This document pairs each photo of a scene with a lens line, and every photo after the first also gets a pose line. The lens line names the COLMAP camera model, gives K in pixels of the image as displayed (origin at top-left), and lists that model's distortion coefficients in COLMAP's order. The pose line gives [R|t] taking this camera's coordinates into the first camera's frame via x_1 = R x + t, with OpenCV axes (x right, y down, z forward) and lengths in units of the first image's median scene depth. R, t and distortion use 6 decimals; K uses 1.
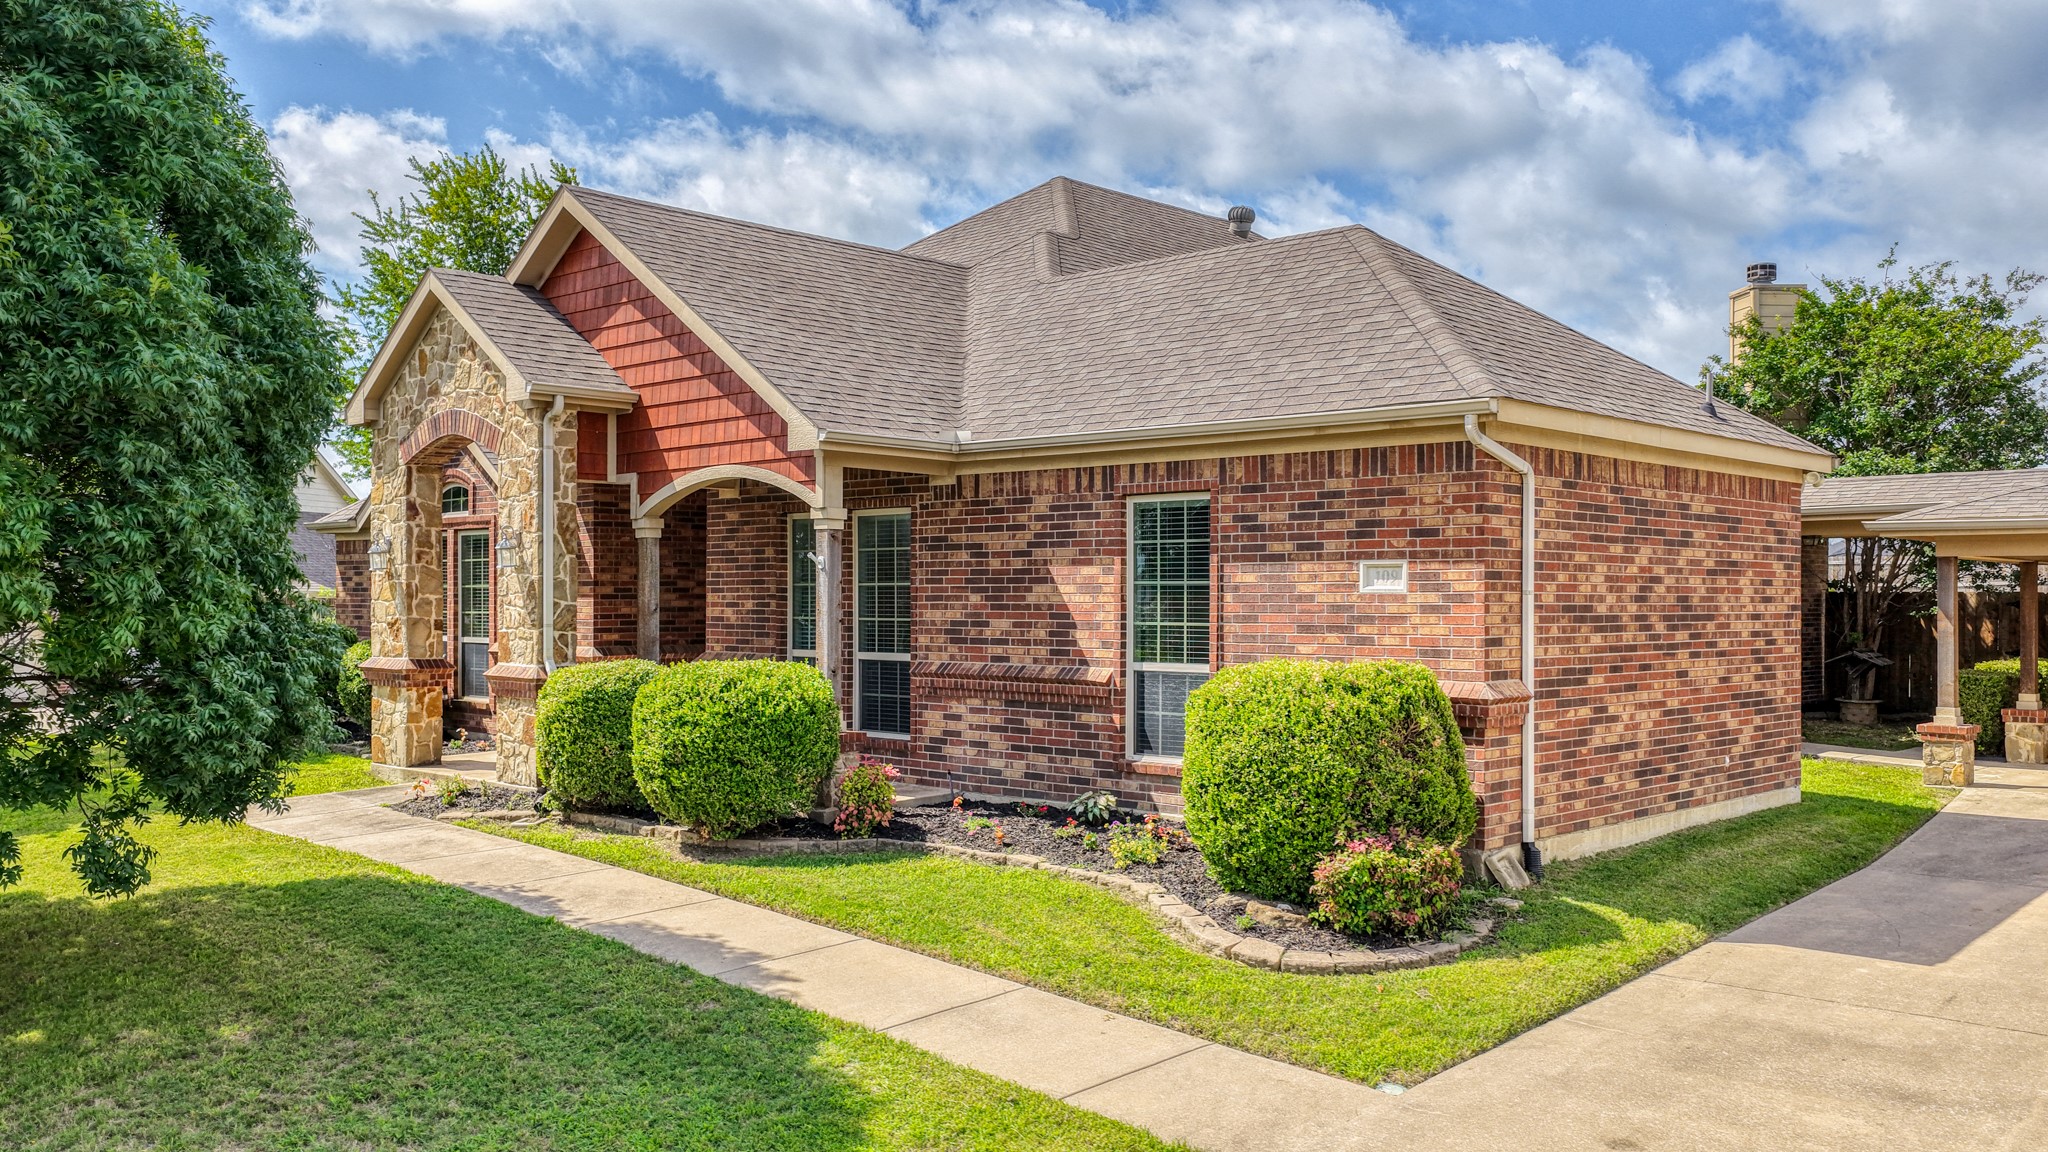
lens RADIAL K [[1649.3, 0, 1024.0], [0, 1649.3, 576.0], [0, 0, 1]] dist [0.001472, 0.002746]
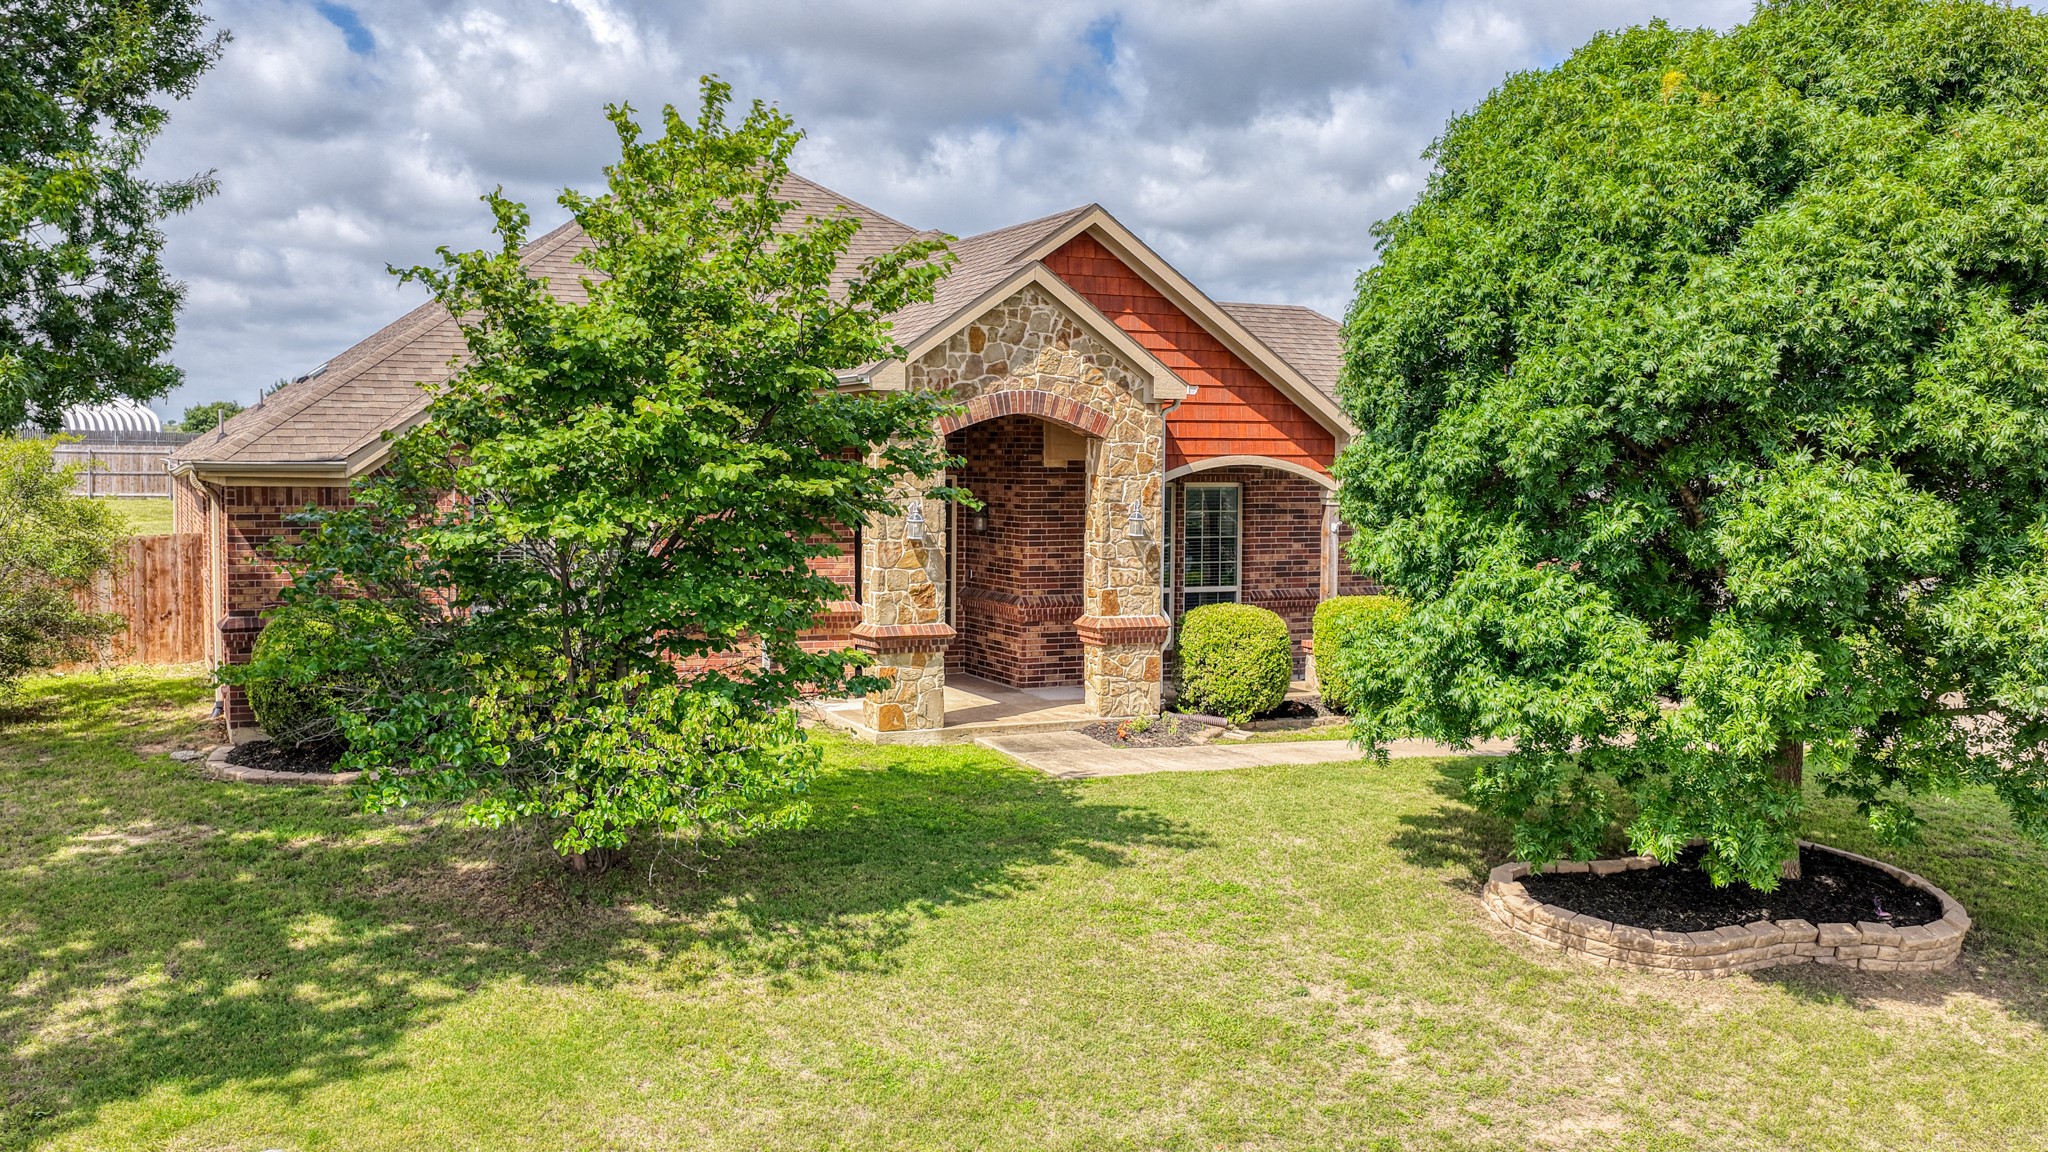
lens RADIAL K [[1711.4, 0, 1024.0], [0, 1711.4, 576.0], [0, 0, 1]] dist [-0.004024, 0.008701]
pose [[0.391004, -0.061386, 0.918340, -1.495119], [-0.016810, 0.997131, 0.073810, -0.067004], [-0.920235, -0.044297, 0.388850, 0.596834]]
